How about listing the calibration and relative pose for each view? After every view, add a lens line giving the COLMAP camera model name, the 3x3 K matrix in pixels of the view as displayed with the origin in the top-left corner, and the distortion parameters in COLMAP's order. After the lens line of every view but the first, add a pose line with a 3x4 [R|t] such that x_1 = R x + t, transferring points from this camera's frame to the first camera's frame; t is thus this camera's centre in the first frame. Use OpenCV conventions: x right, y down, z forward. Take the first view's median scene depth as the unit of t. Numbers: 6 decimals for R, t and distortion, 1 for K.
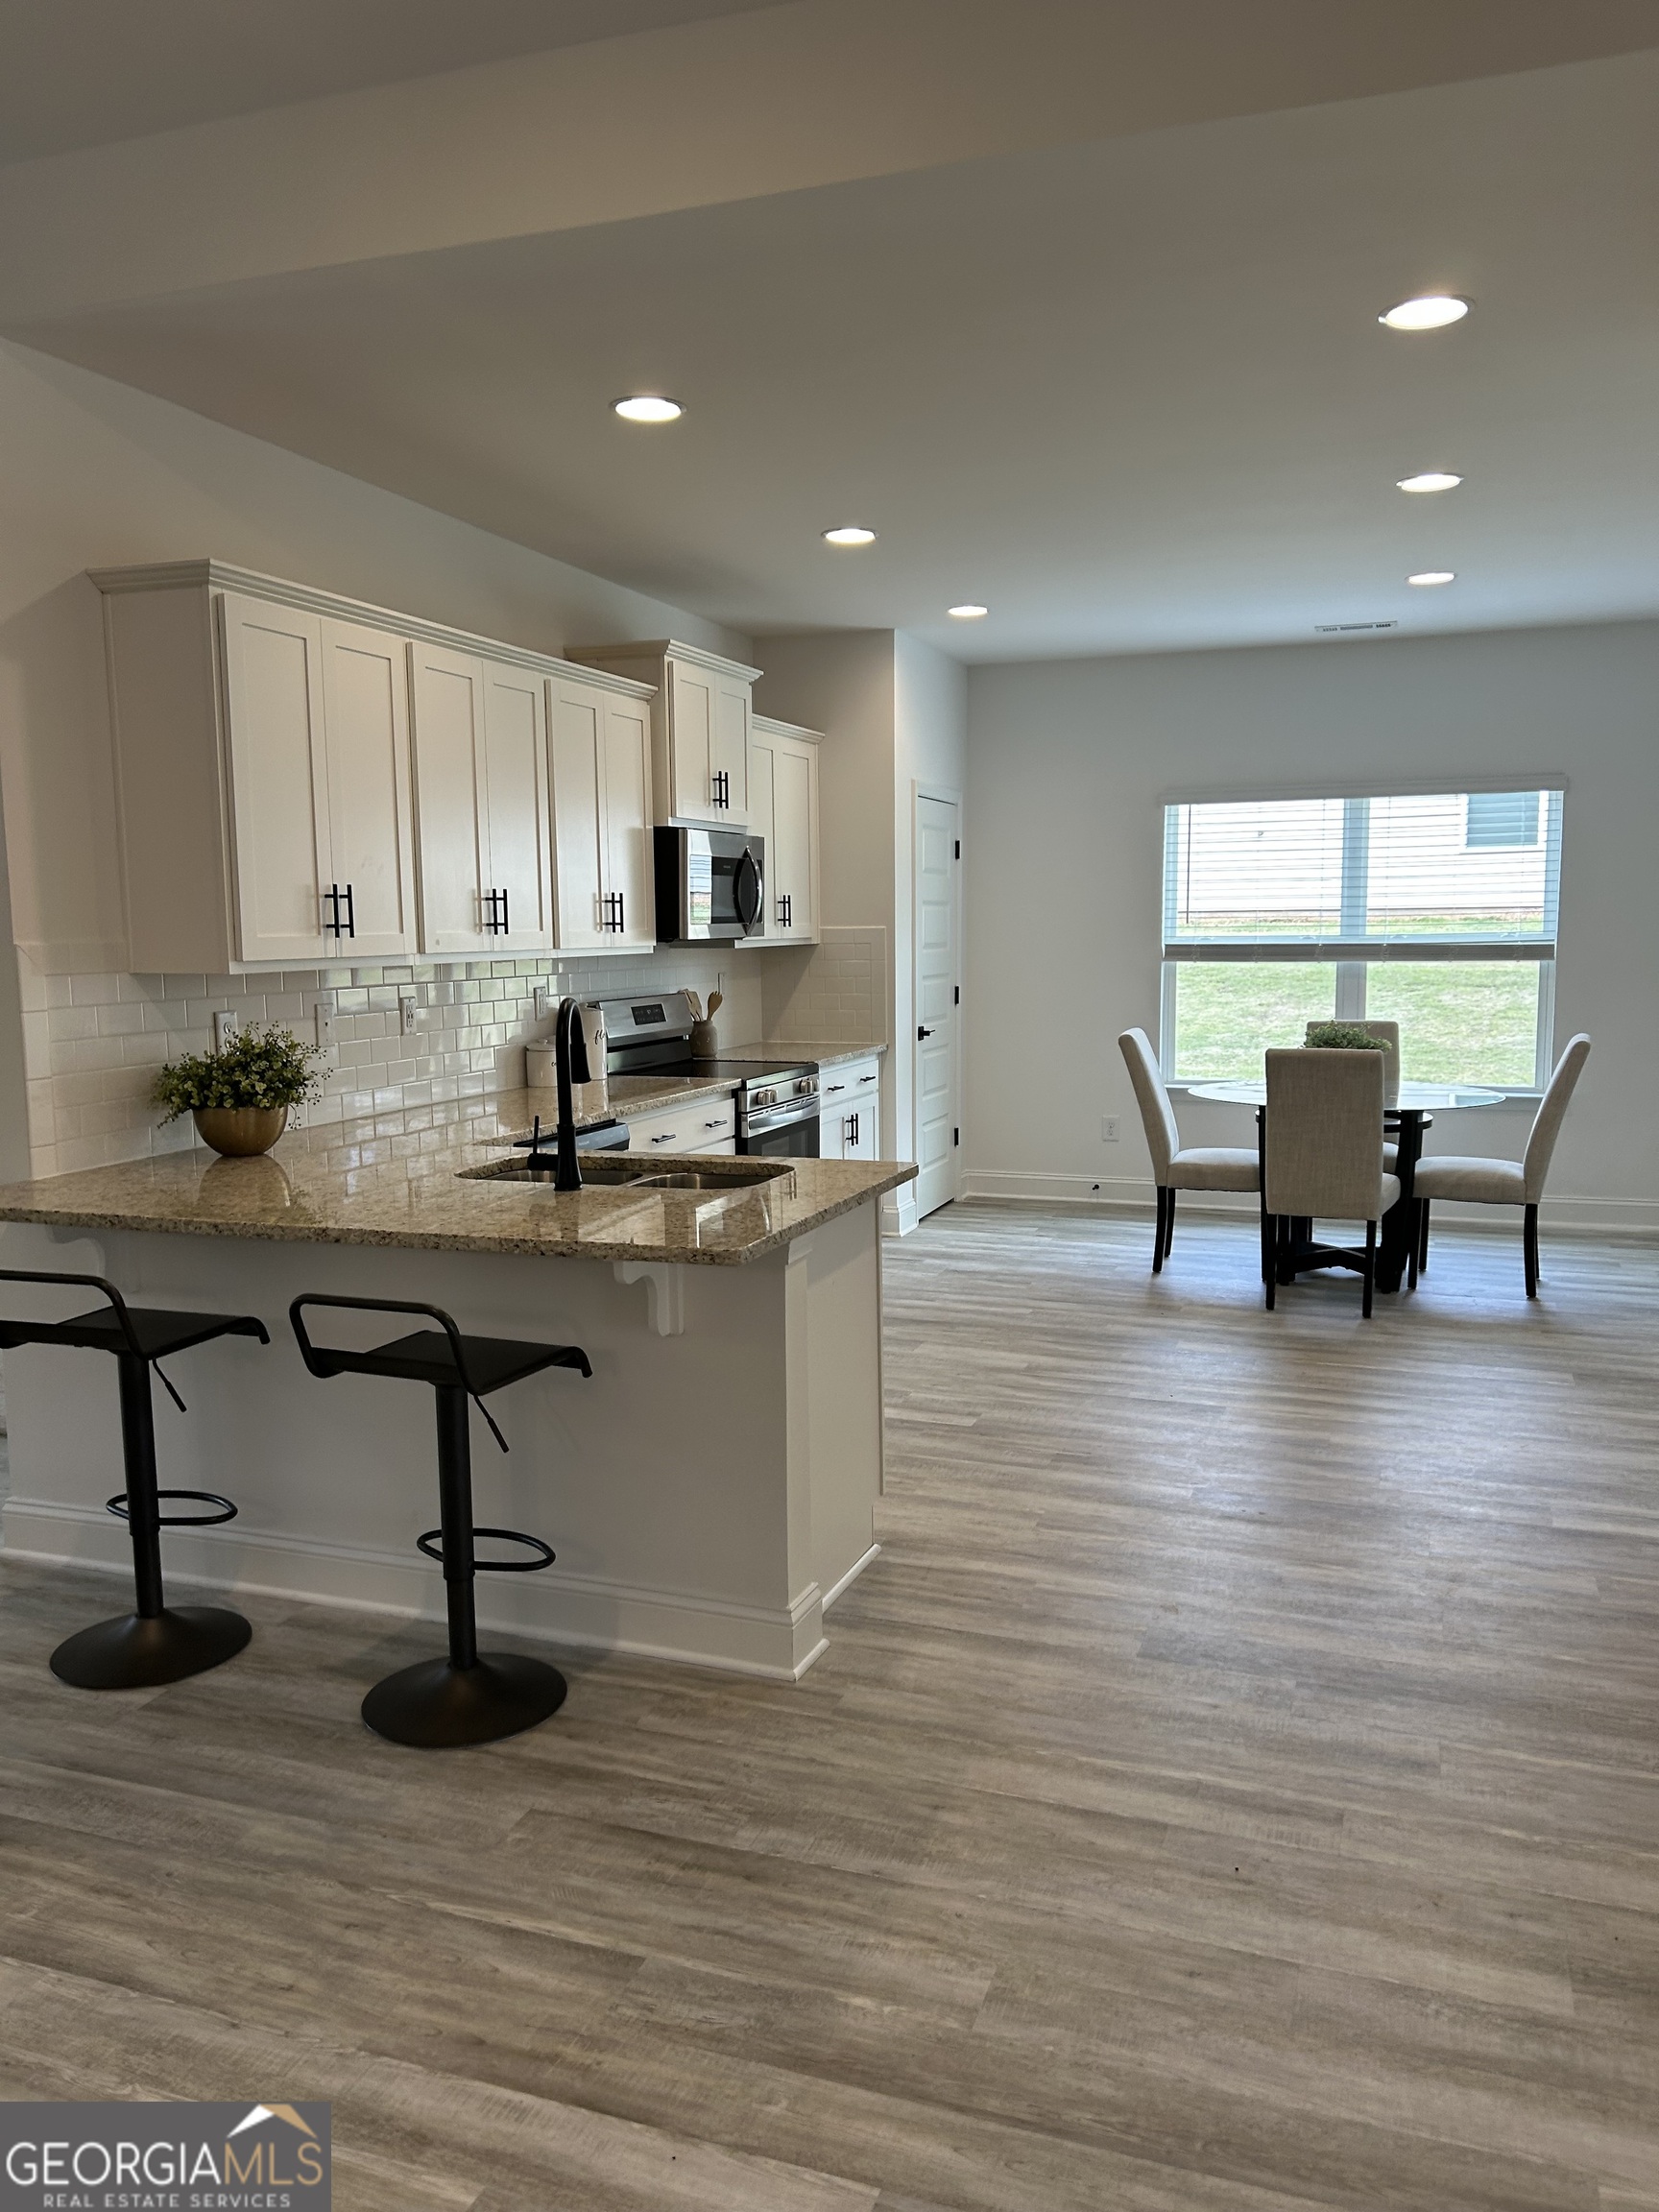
lens RADIAL K [[1653.0, 0, 839.6], [0, 1653.0, 1113.1], [0, 0, 1]] dist [0.000491, -0.007508]
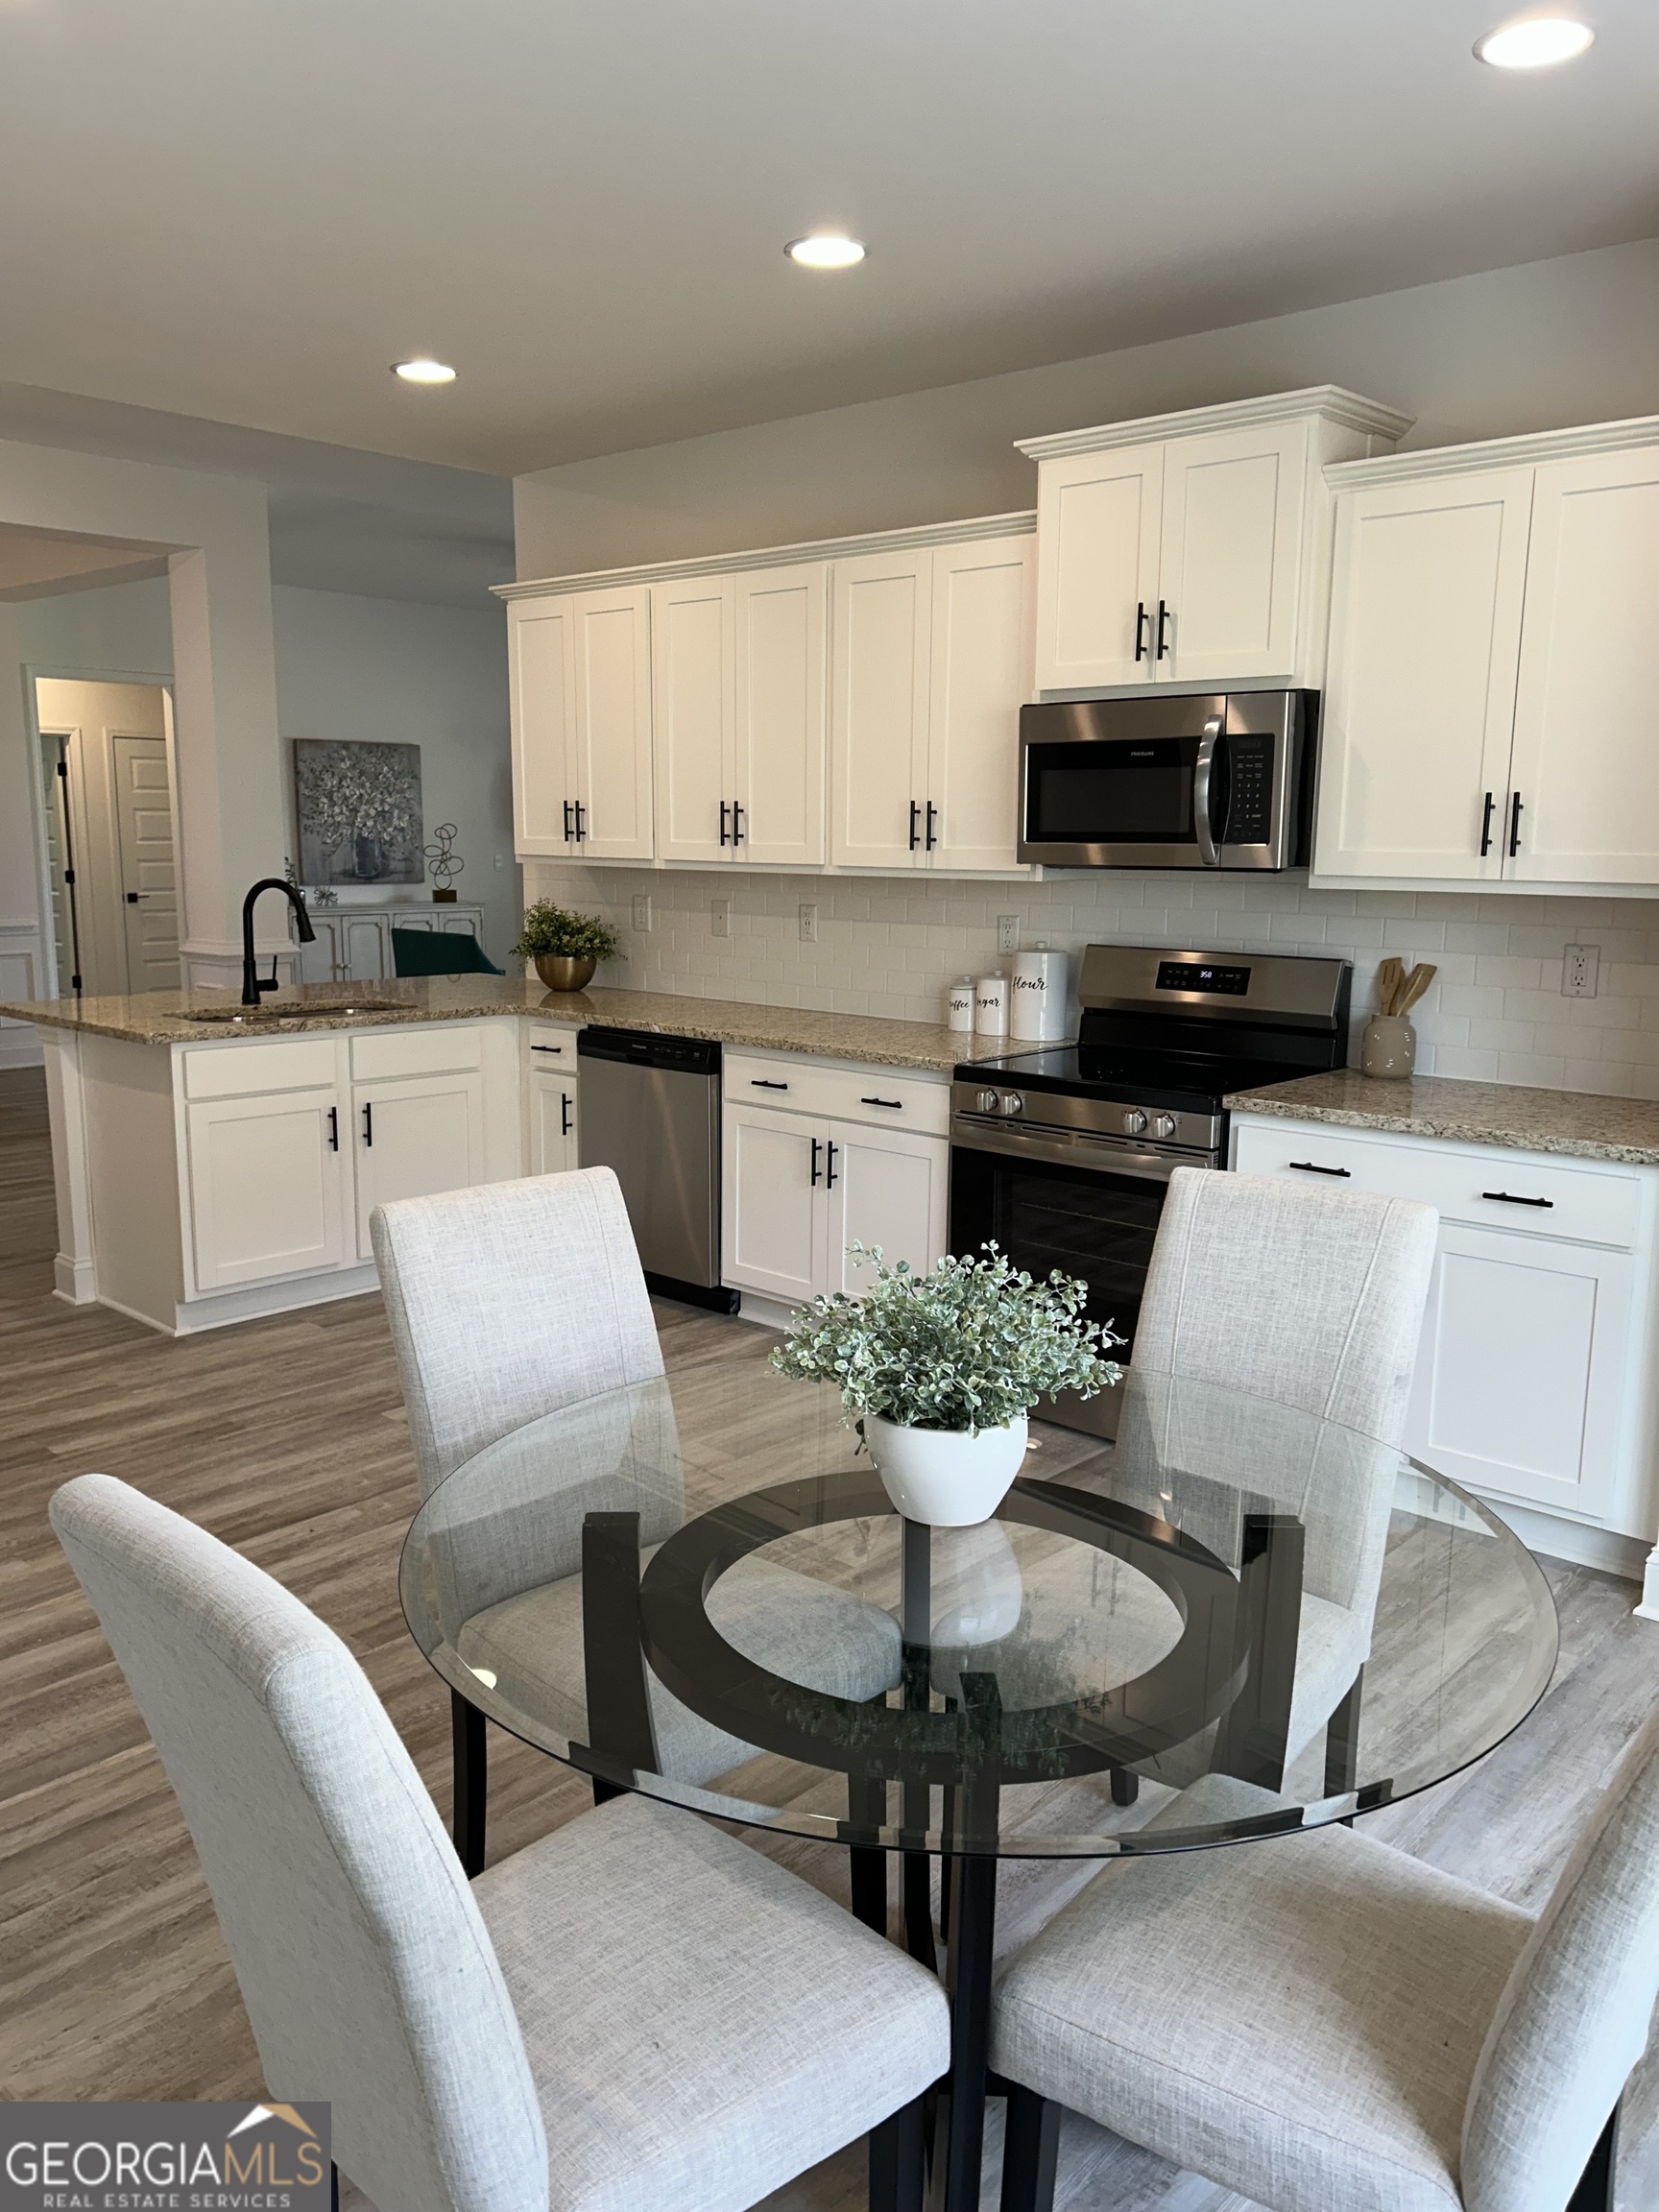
lens RADIAL K [[1653.0, 0, 838.8], [0, 1653.0, 1100.9], [0, 0, 1]] dist [0.000491, -0.007508]
pose [[-0.364844, 0.159895, -0.917236, 0.892603], [-0.121217, 0.968602, 0.217066, -0.223122], [0.923144, 0.190380, -0.334006, 1.720354]]
